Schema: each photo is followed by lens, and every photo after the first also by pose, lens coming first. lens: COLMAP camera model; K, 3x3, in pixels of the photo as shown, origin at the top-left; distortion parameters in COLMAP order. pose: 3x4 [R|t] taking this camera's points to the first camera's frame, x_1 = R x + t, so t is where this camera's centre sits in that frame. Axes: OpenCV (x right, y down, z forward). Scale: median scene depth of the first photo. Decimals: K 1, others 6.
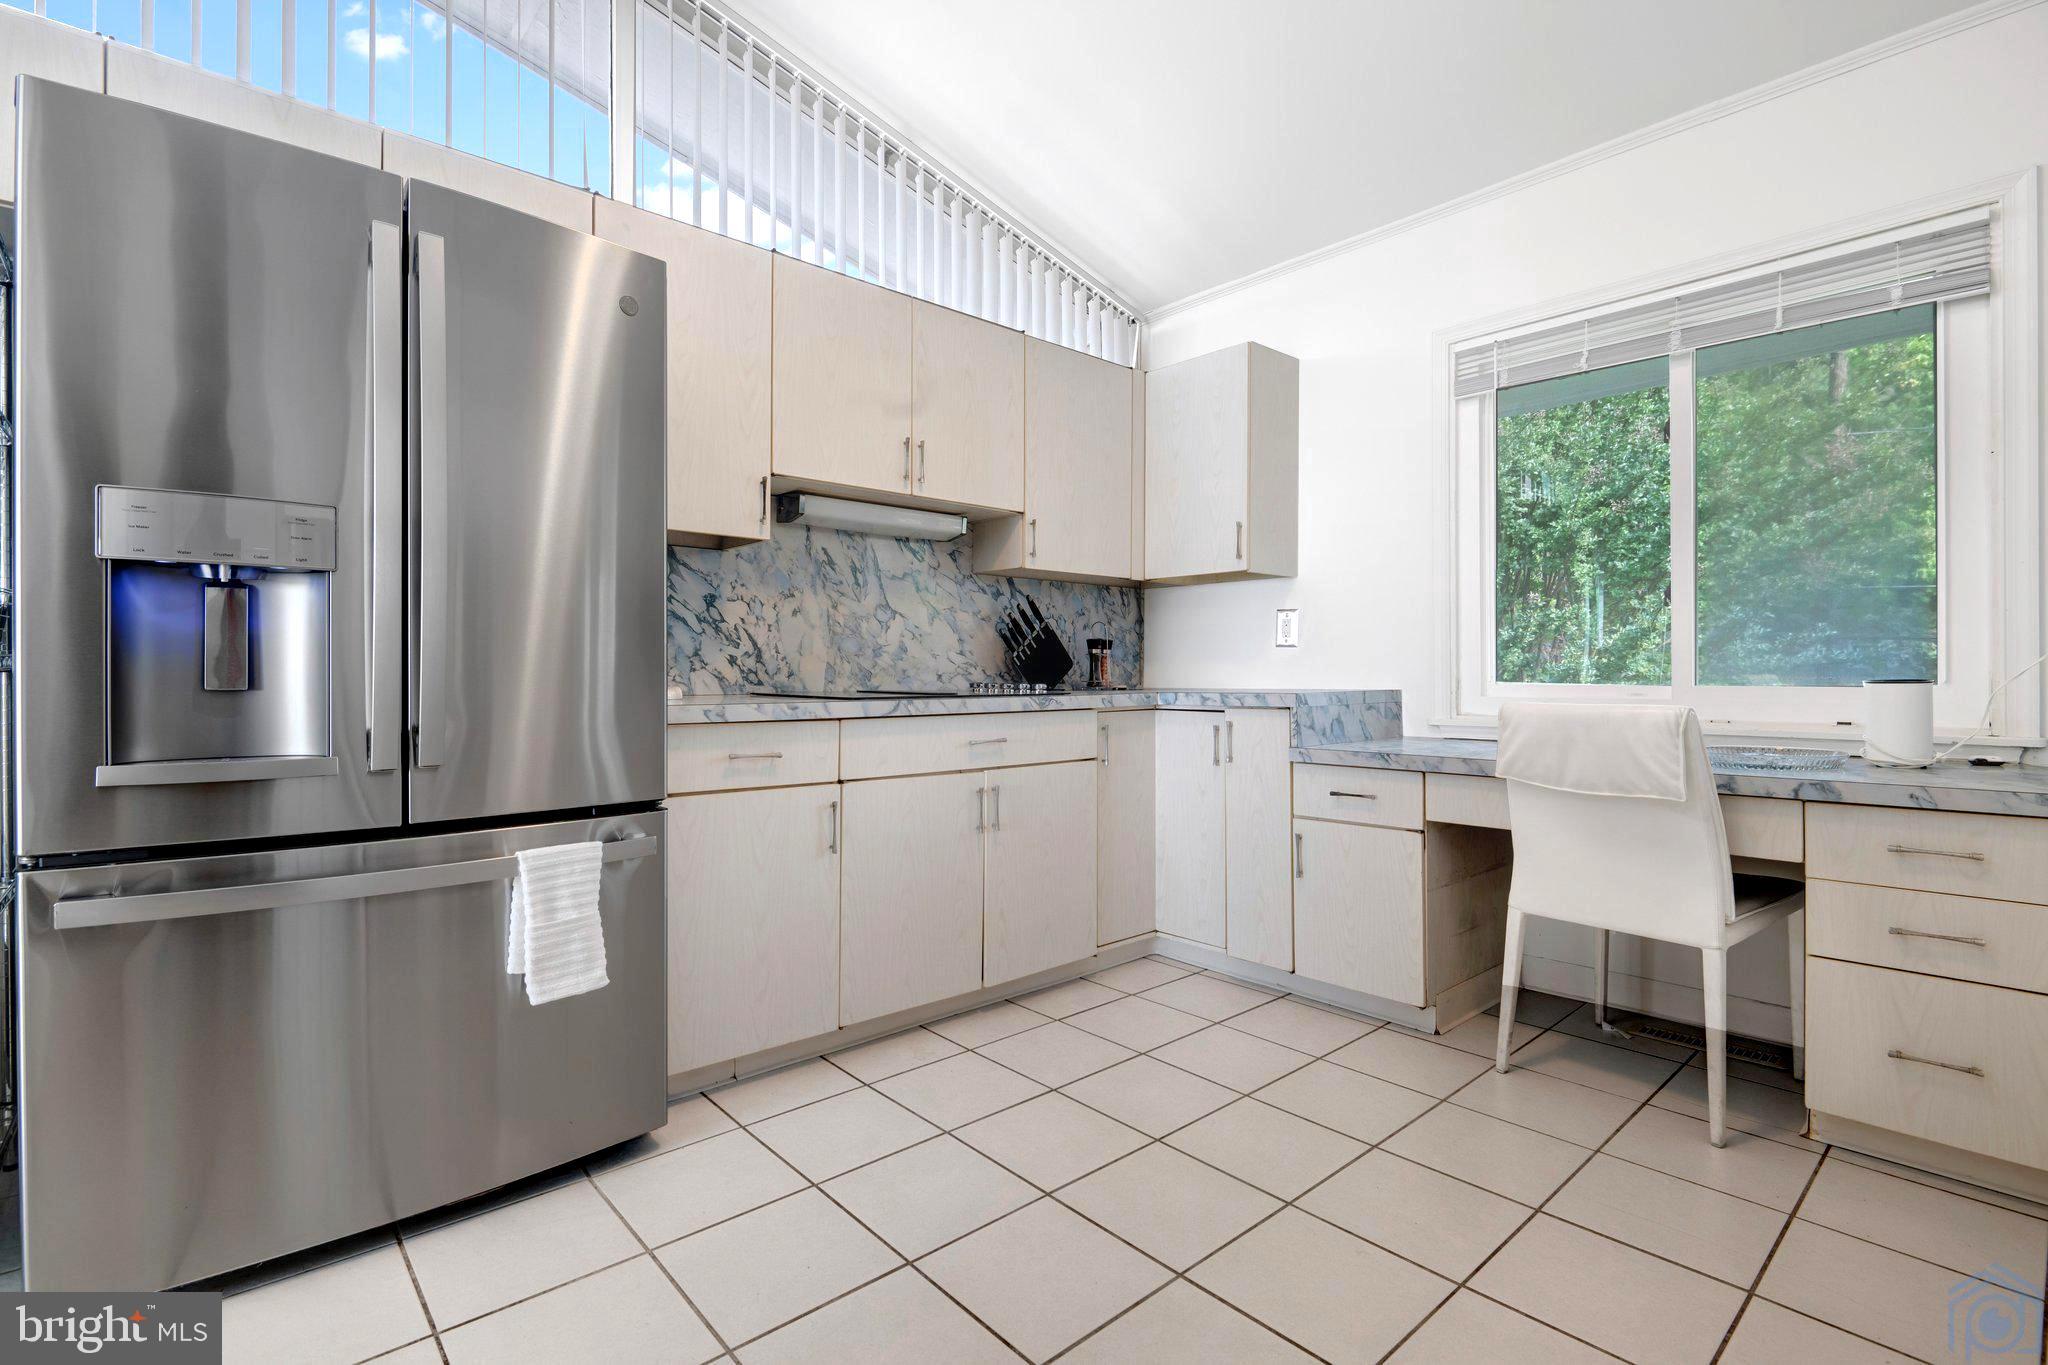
lens RADIAL K [[934.9, 0, 1003.8], [0, 934.9, 664.8], [0, 0, 1]] dist [-0.002422, -0.002997]
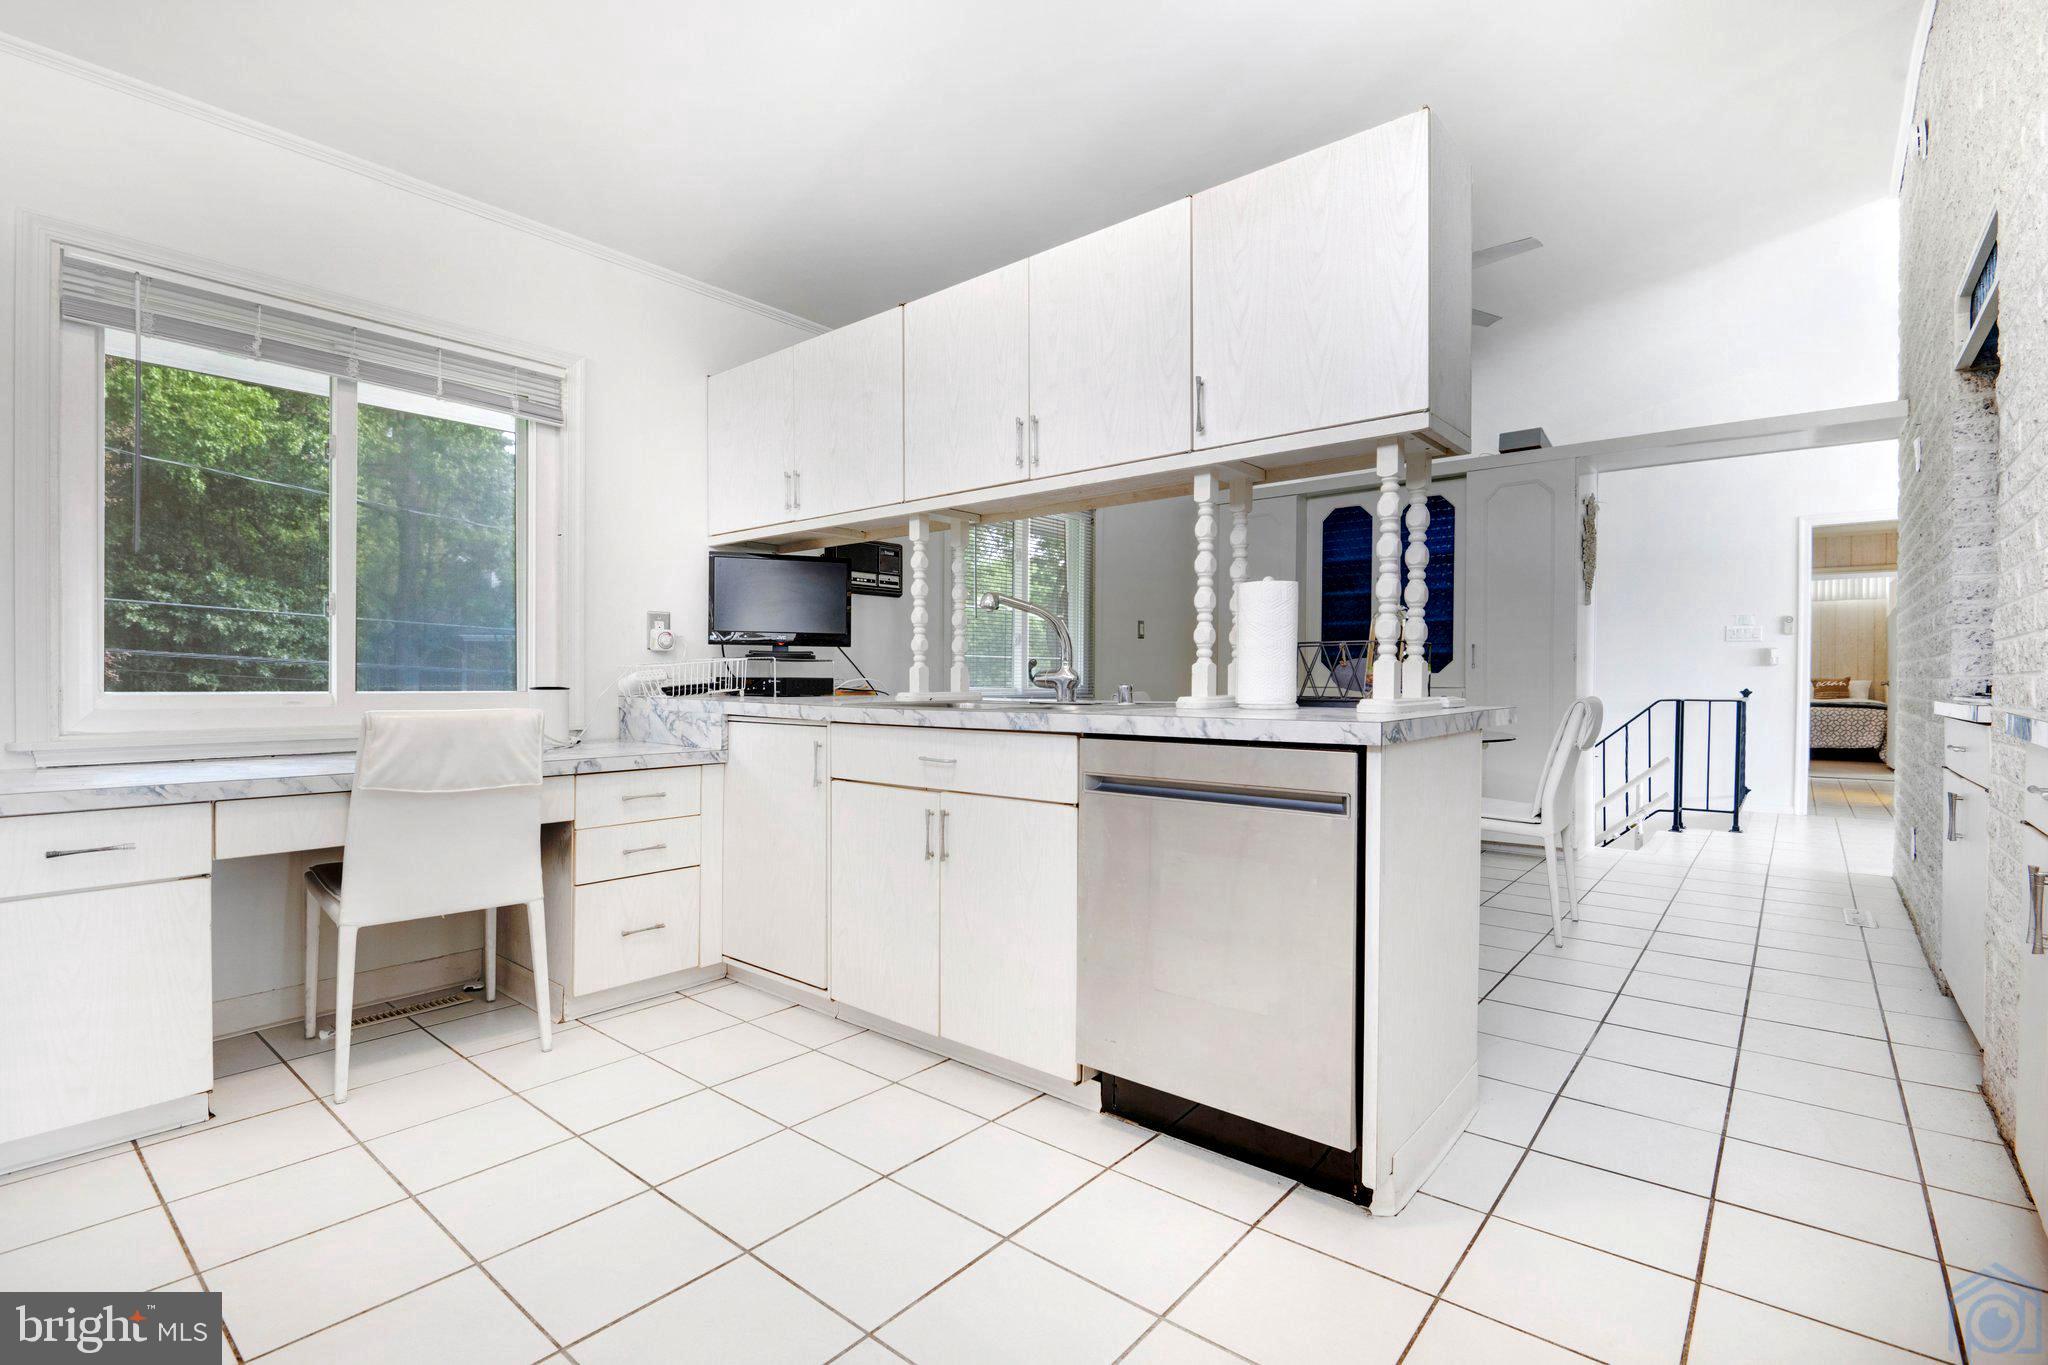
lens RADIAL K [[934.9, 0, 1010.3], [0, 934.9, 678.8], [0, 0, 1]] dist [-0.002422, -0.002997]
pose [[-0.146262, 0.006583, 0.989224, -0.434071], [-0.012593, 0.999884, -0.008516, 0.005602], [-0.989166, -0.013703, -0.146162, 0.407874]]
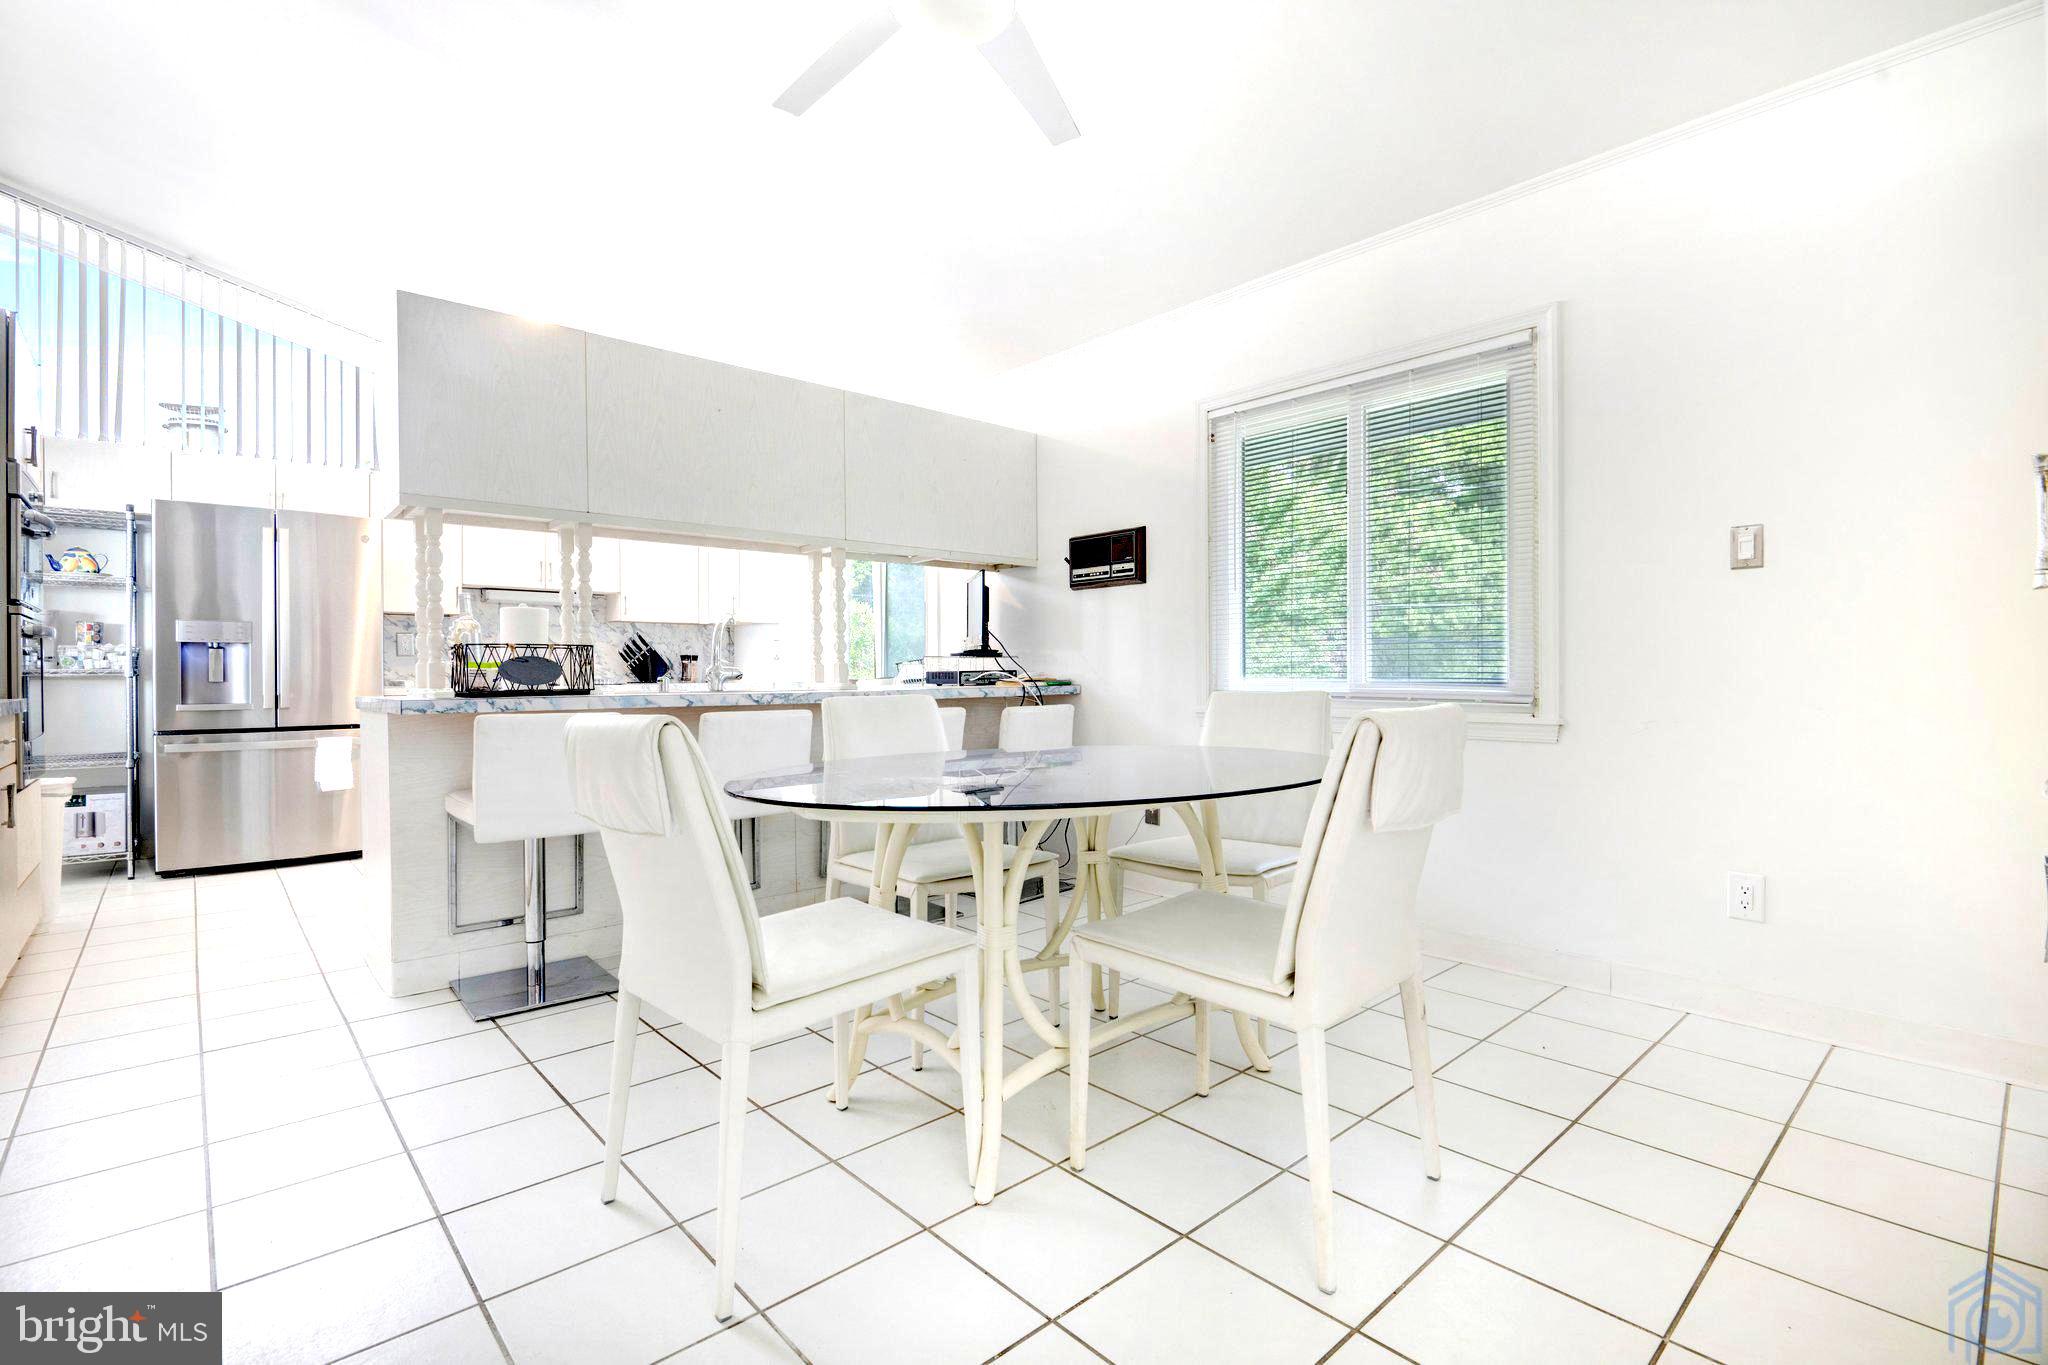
lens RADIAL K [[934.9, 0, 1060.7], [0, 934.9, 677.3], [0, 0, 1]] dist [-0.002422, -0.002997]
pose [[0.999862, 0.000979, 0.016590, 0.287832], [-0.001355, 0.999742, 0.022683, -0.009095], [-0.016564, -0.022702, 0.999605, -0.321051]]
